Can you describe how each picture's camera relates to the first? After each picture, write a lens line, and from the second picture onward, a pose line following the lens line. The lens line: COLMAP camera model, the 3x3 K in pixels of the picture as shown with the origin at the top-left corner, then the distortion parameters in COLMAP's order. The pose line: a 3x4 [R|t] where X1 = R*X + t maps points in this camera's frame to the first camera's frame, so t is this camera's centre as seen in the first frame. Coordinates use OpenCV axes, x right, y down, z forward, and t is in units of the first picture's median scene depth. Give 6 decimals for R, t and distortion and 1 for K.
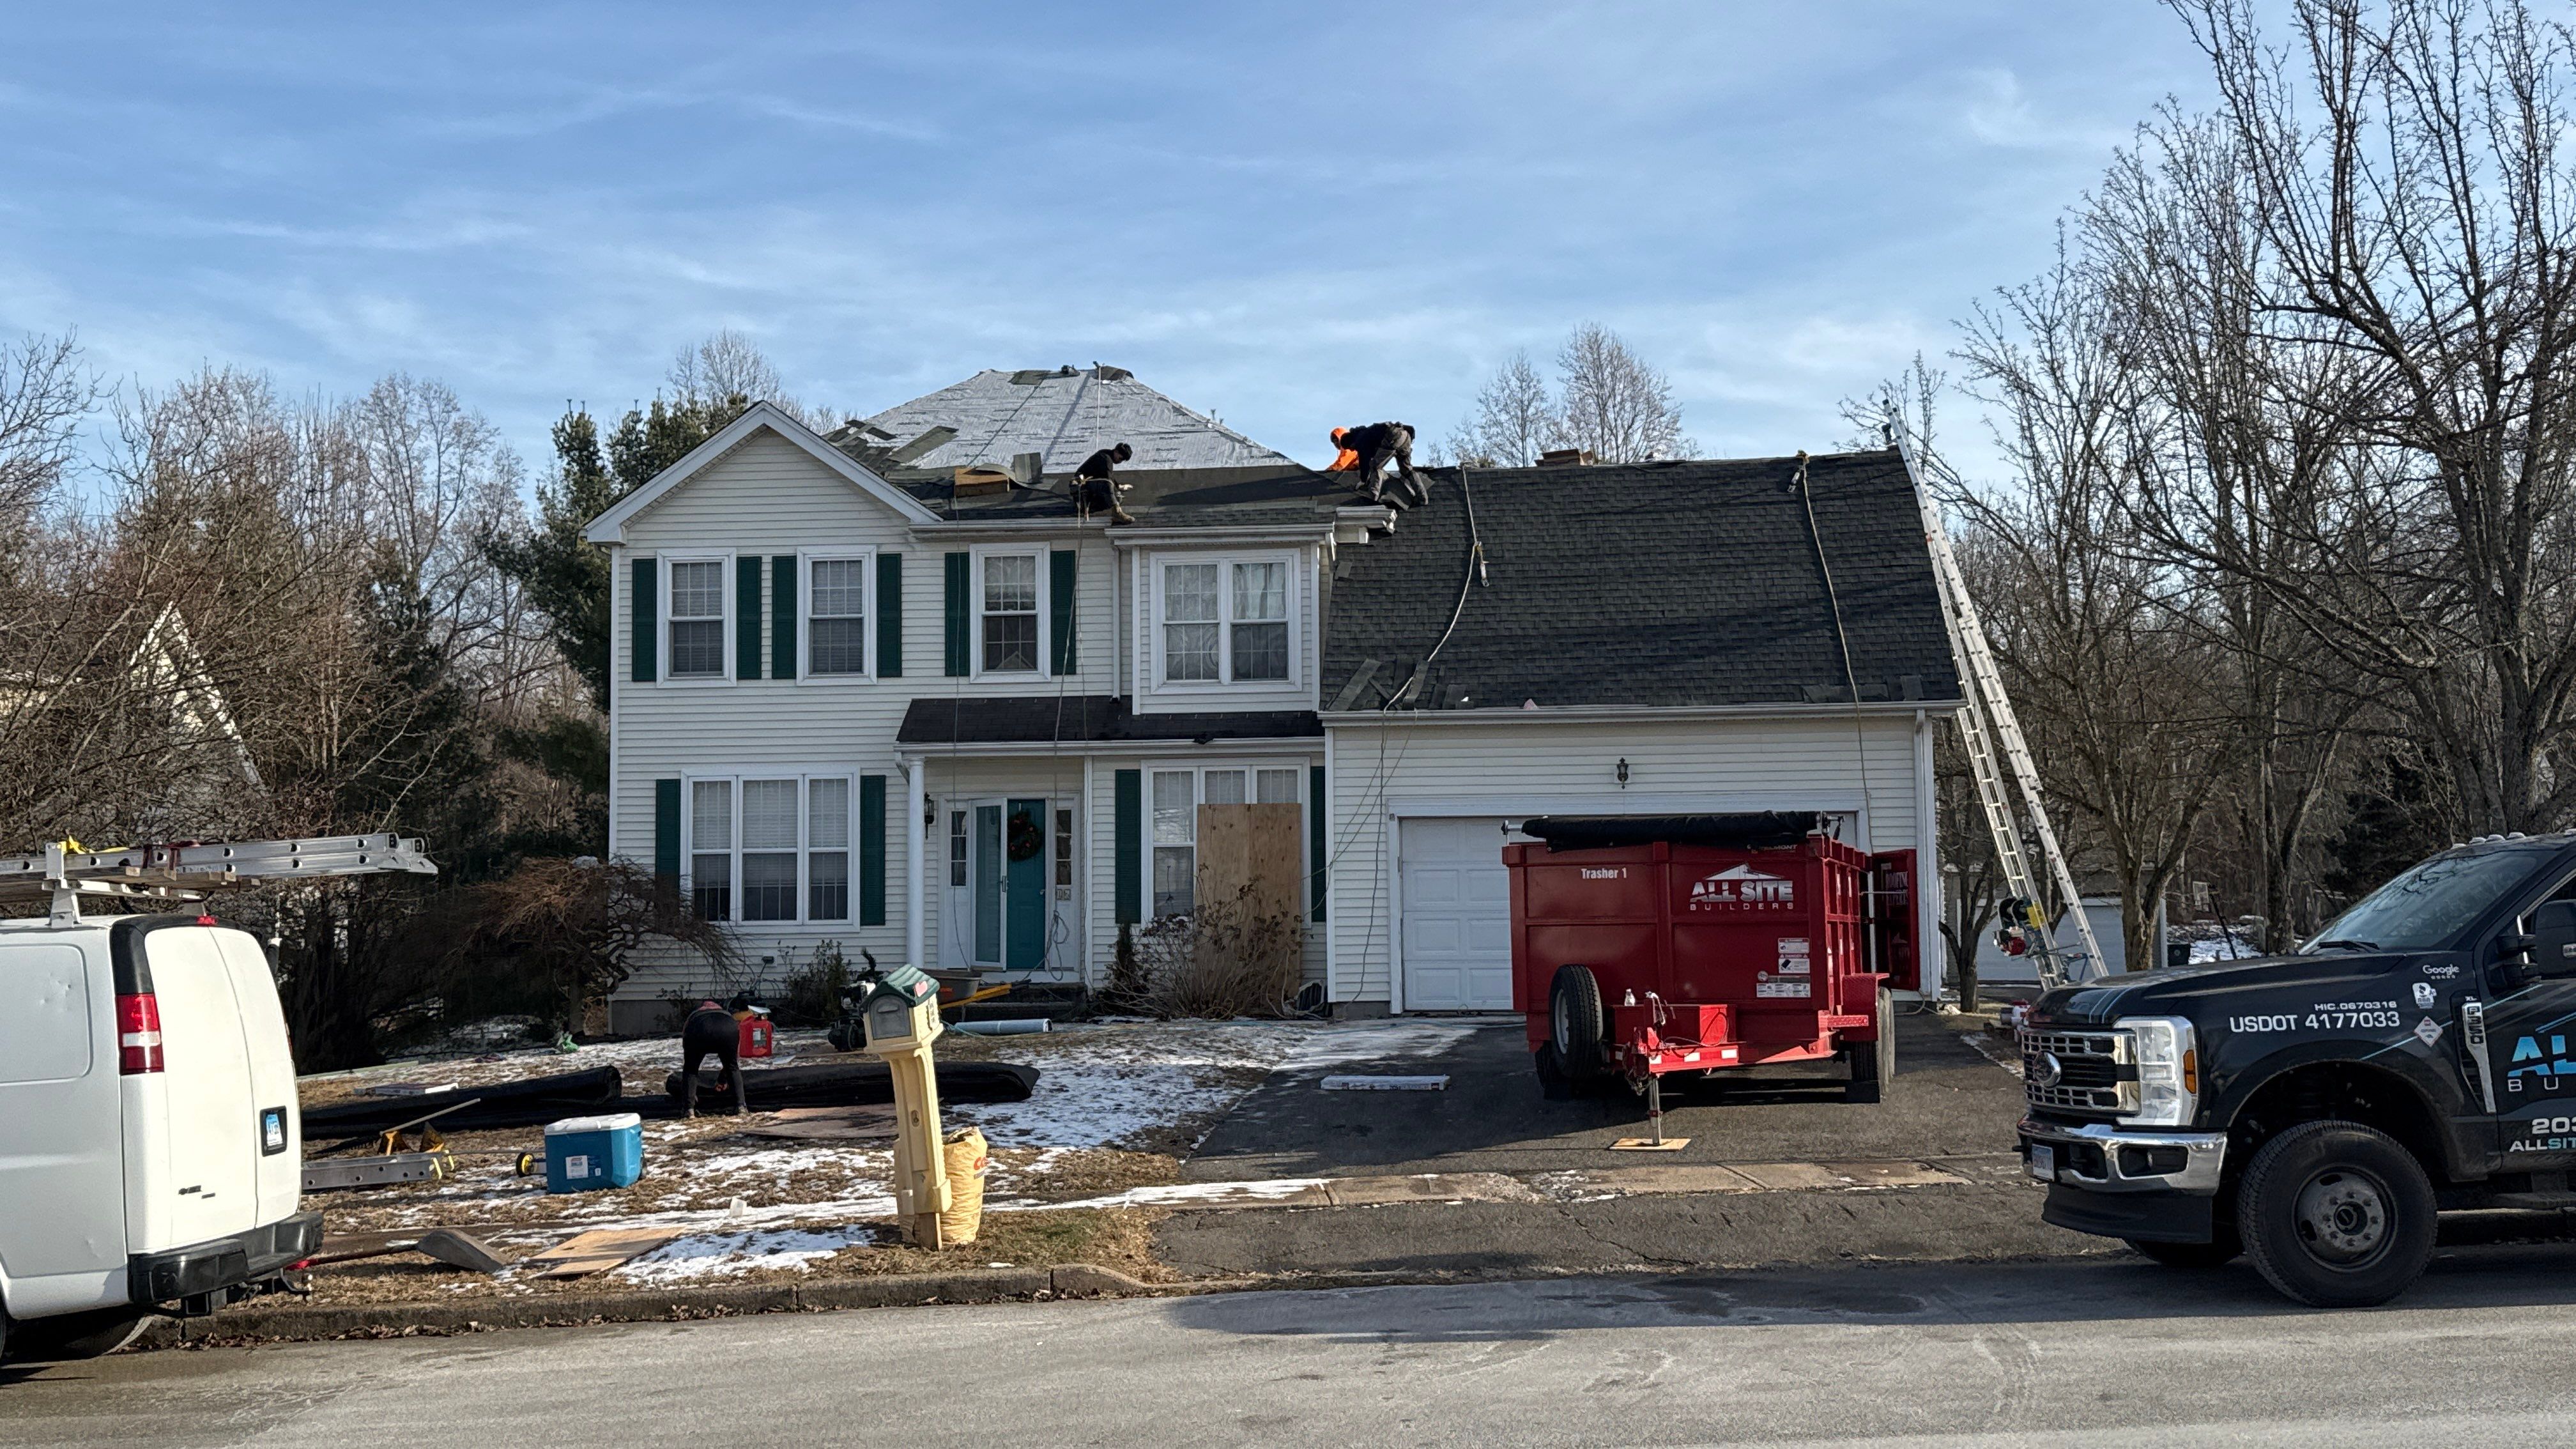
lens RADIAL K [[2252.5, 0, 1337.1], [0, 2252.5, 721.9], [0, 0, 1]] dist [0.158186, -0.387696]
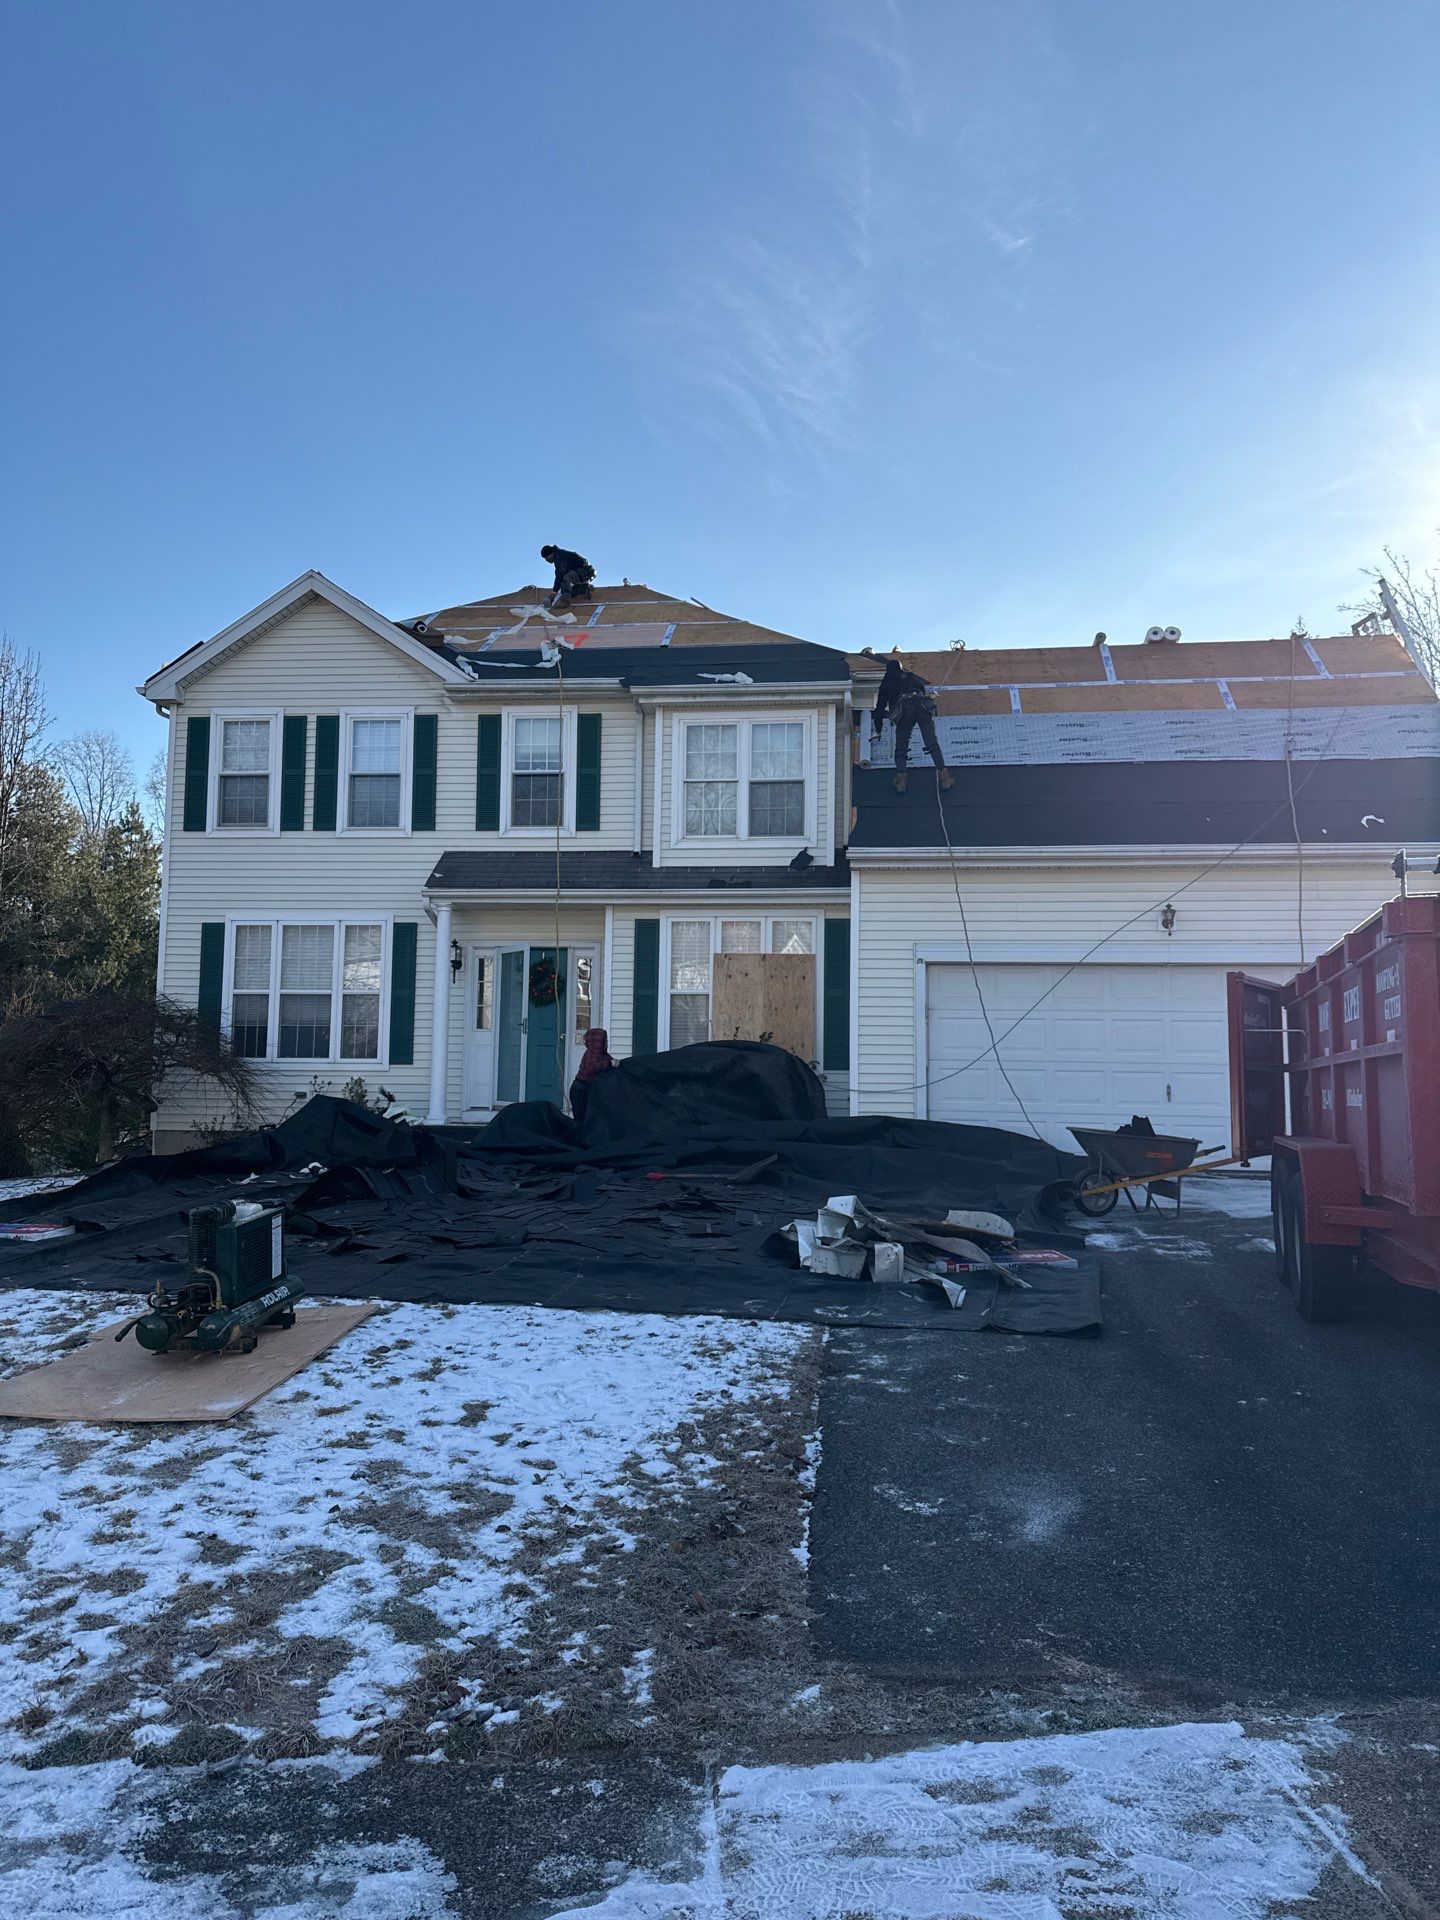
lens RADIAL K [[1324.8, 0, 720.0], [0, 1324.8, 960.0], [0, 0, 1]] dist [0.188715, -0.407557]
pose [[0.999443, 0.022509, -0.024646, -0.042849], [-0.022875, 0.999630, -0.014698, 0.046938], [0.024306, 0.015253, 0.999588, 0.383108]]
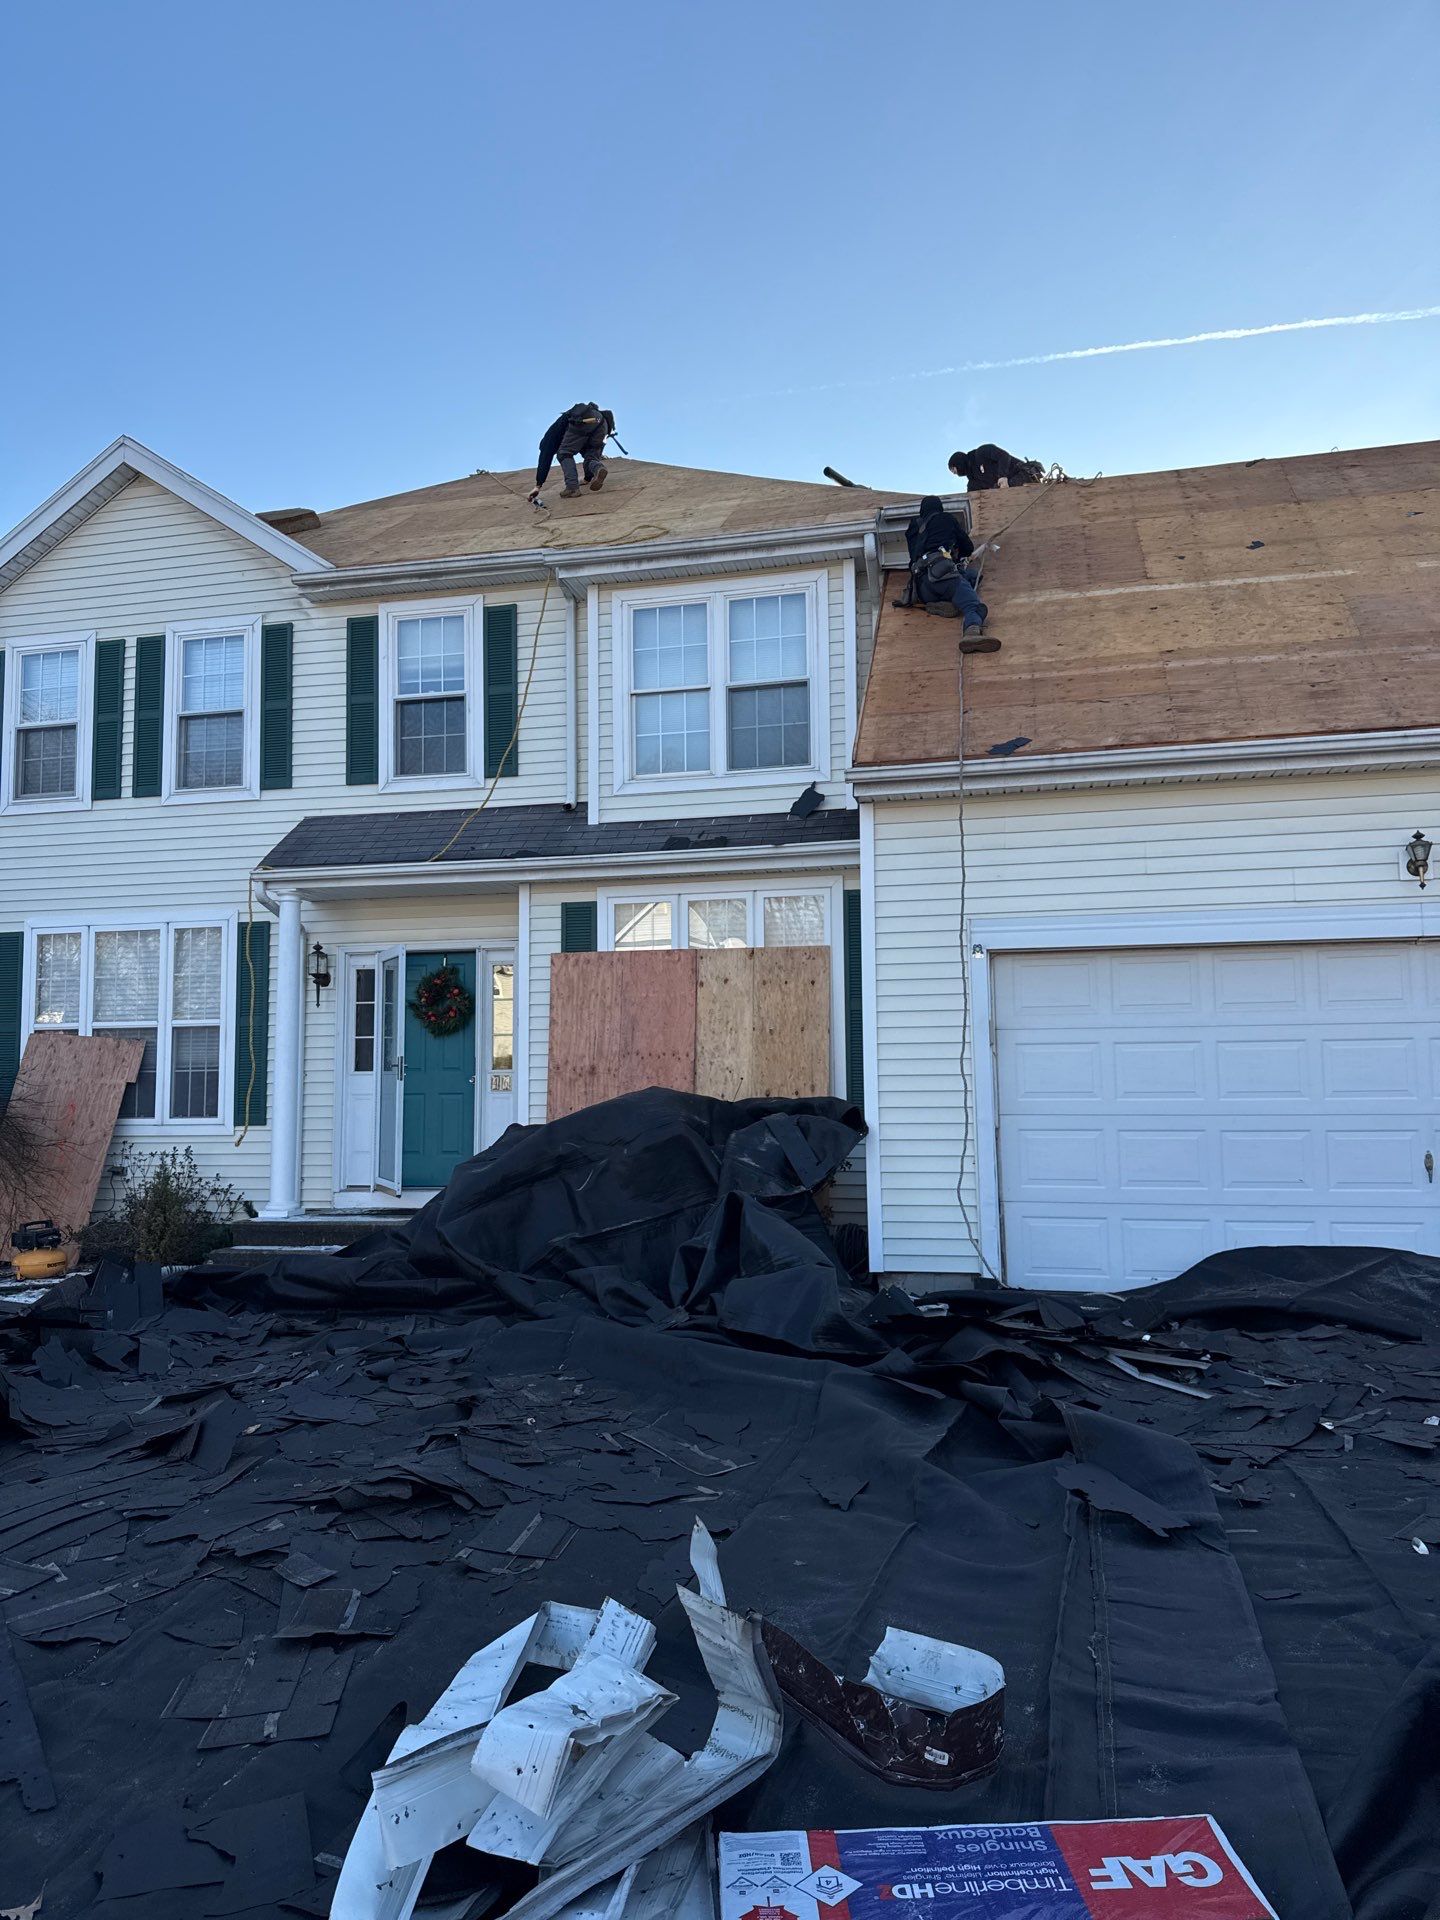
lens RADIAL K [[1324.8, 0, 720.0], [0, 1324.8, 960.0], [0, 0, 1]] dist [0.188715, -0.407557]
pose [[0.990208, -0.011839, -0.139094, 0.006108], [0.009600, 0.999813, -0.016759, 0.044969], [0.139267, 0.015260, 0.990137, 0.590168]]
